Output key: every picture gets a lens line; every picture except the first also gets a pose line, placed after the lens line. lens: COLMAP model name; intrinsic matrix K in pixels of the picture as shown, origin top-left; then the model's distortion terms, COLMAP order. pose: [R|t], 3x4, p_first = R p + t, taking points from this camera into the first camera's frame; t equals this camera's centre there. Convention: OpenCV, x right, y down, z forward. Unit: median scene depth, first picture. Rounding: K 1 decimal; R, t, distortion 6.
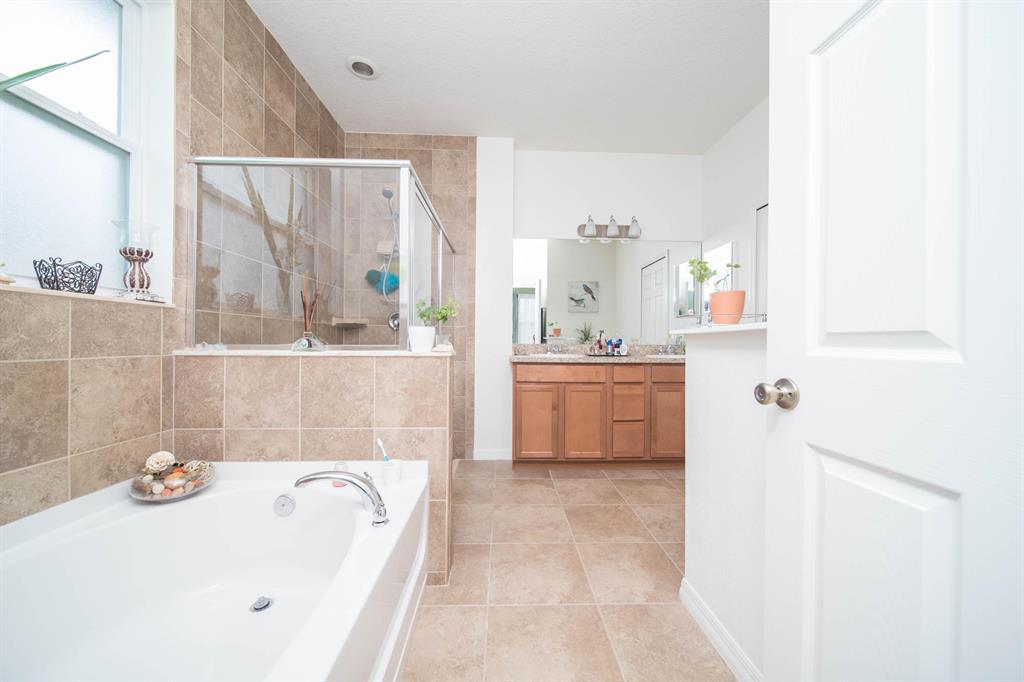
lens RADIAL K [[359.0, 0, 511.7], [0, 359.0, 340.1], [0, 0, 1]] dist [-0.000323, 0.000078]
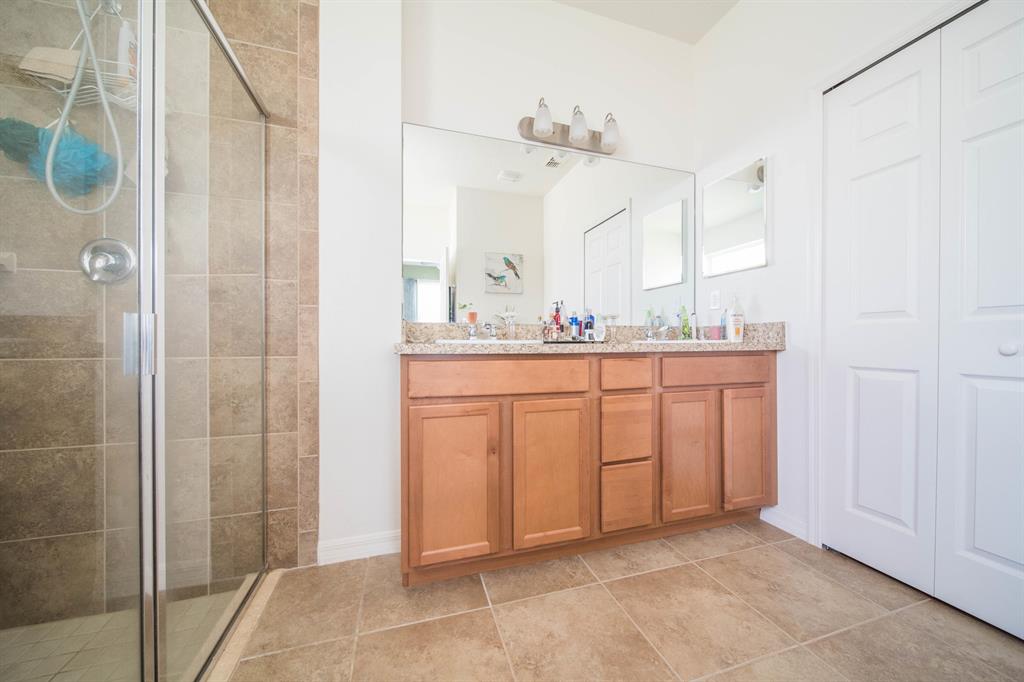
lens RADIAL K [[359.0, 0, 513.0], [0, 359.0, 340.5], [0, 0, 1]] dist [-0.000323, 0.000078]
pose [[0.962013, -0.007191, 0.272909, 0.014540], [0.006827, 0.999974, 0.002283, 0.039449], [-0.272918, -0.000333, 0.962037, 0.484407]]
